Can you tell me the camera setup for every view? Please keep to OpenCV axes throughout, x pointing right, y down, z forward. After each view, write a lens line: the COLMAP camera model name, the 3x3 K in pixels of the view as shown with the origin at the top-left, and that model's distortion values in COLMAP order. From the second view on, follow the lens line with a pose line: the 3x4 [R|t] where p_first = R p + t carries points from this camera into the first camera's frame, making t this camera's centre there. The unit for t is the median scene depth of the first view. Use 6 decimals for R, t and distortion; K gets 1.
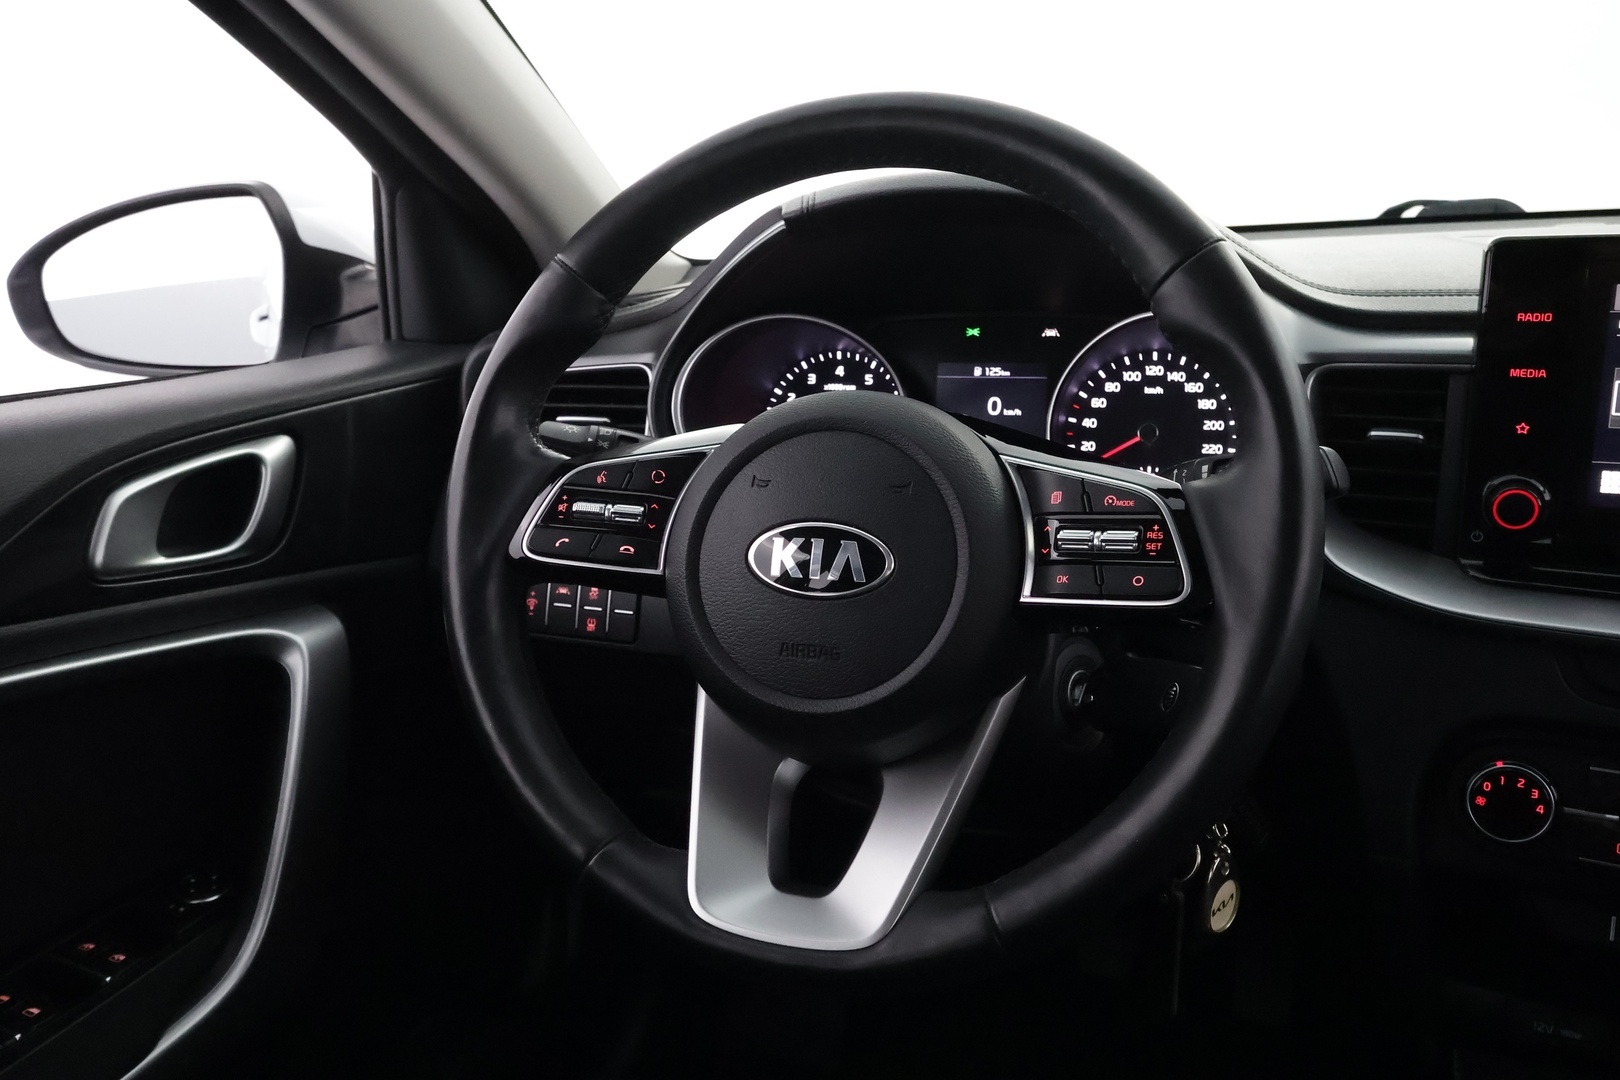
lens RADIAL K [[1269.9, 0, 810.5], [0, 1269.9, 541.6], [0, 0, 1]] dist [0.004383, -0.002290]
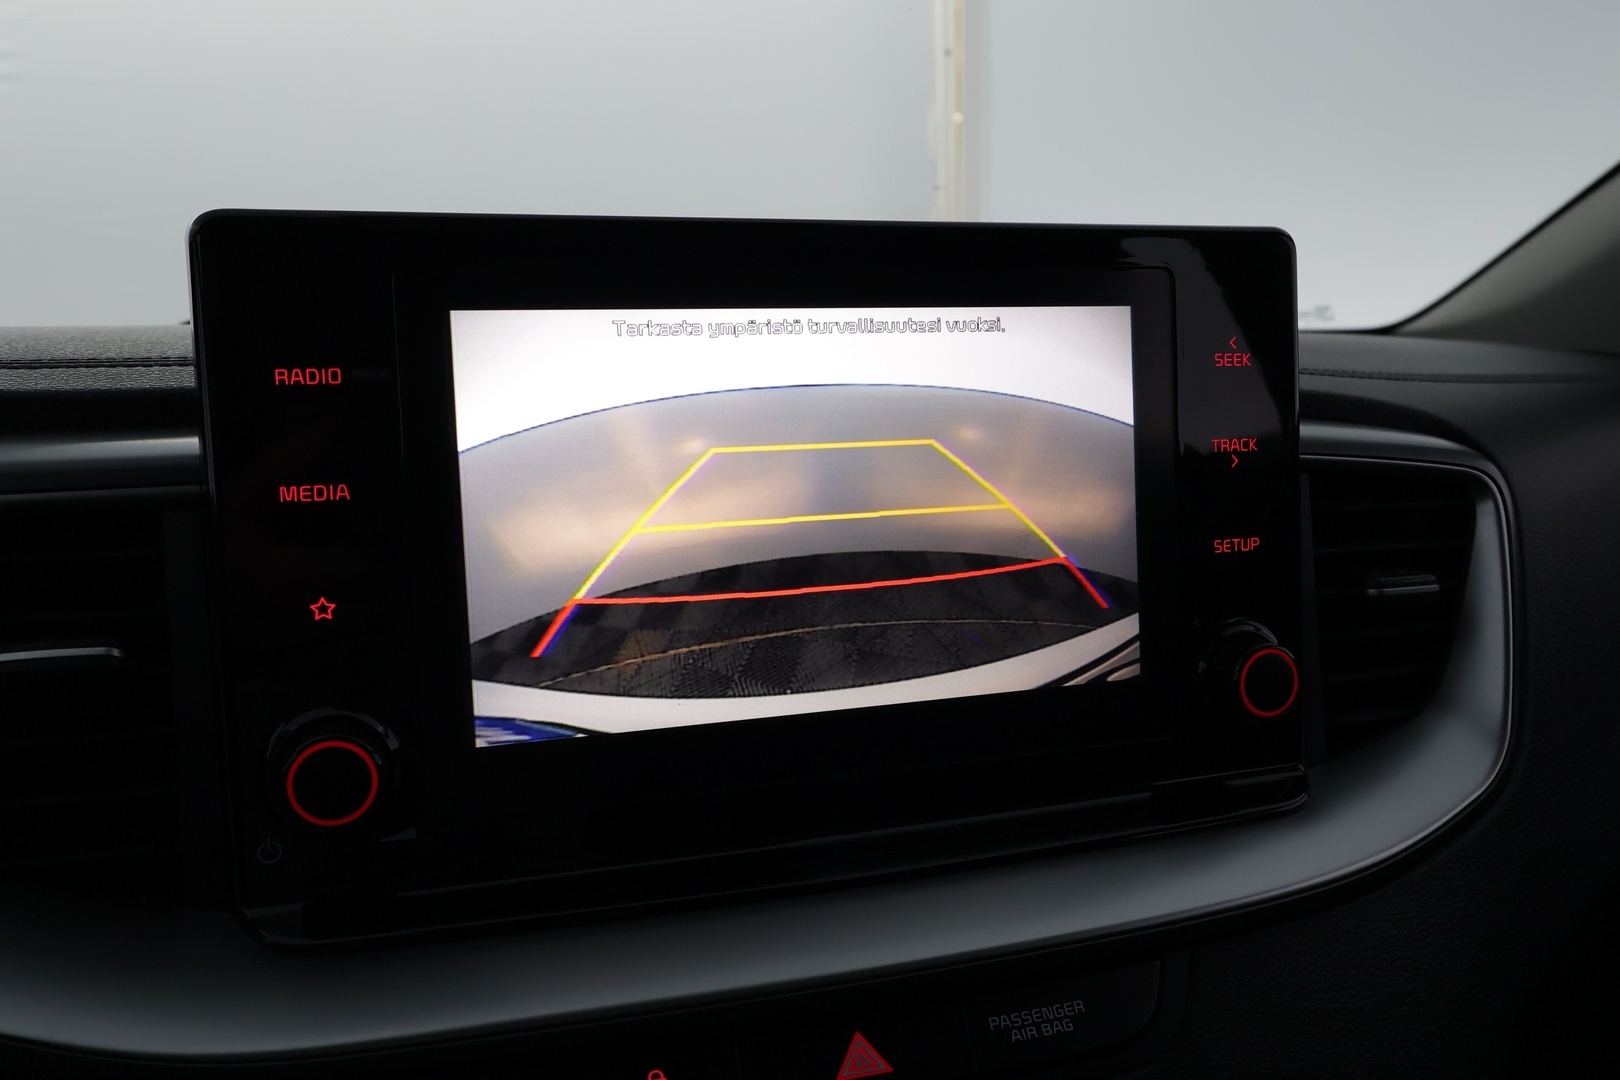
lens RADIAL K [[1269.9, 0, 809.7], [0, 1269.9, 538.7], [0, 0, 1]] dist [0.004383, -0.002290]
pose [[0.695842, -0.057768, 0.715868, 0.293000], [0.184286, 0.977749, -0.100230, -0.028419], [-0.694149, 0.201668, 0.691005, 0.454966]]
